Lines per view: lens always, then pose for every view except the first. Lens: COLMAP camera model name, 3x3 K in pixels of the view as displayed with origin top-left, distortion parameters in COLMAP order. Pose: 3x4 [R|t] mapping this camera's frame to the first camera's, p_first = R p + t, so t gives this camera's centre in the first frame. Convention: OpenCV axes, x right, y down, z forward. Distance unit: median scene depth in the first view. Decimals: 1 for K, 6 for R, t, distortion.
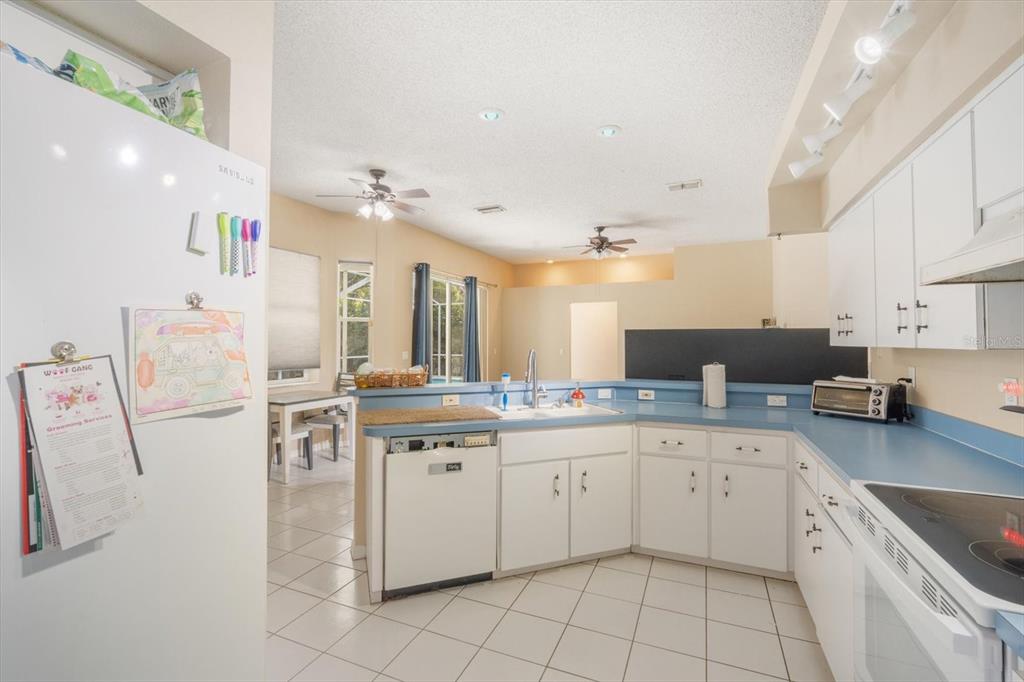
lens RADIAL K [[446.0, 0, 505.4], [0, 446.0, 332.0], [0, 0, 1]] dist [-0.003869, -0.000095]
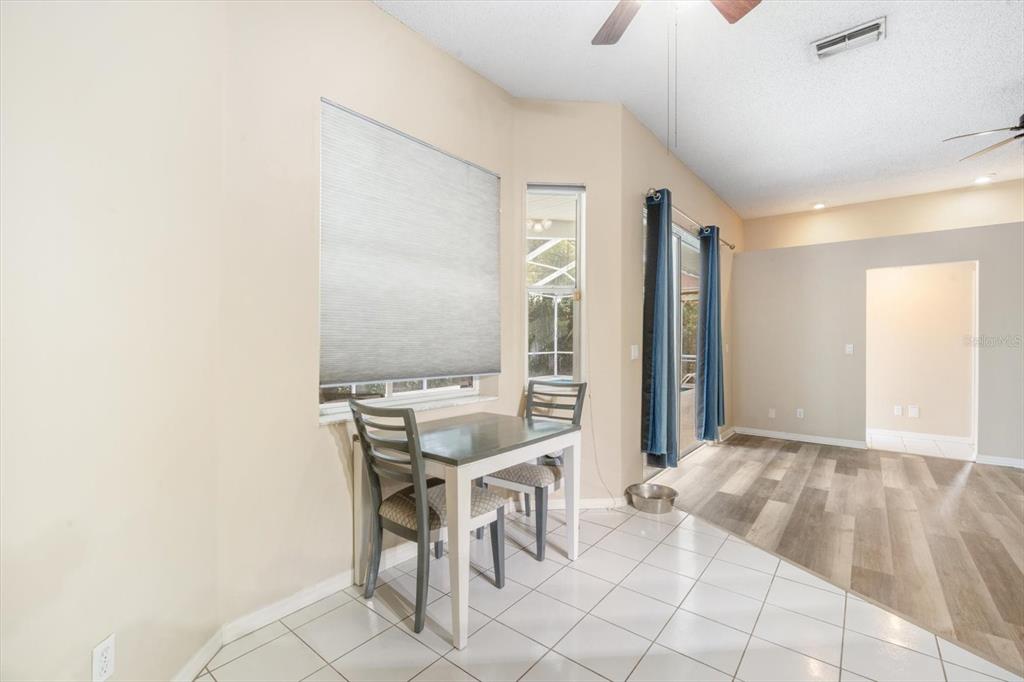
lens RADIAL K [[446.0, 0, 514.6], [0, 446.0, 337.7], [0, 0, 1]] dist [-0.003869, -0.000095]
pose [[0.966053, -0.000837, -0.258341, -0.247637], [0.004259, 0.999910, 0.012689, 0.028826], [0.258307, -0.013359, 0.965970, 0.450200]]
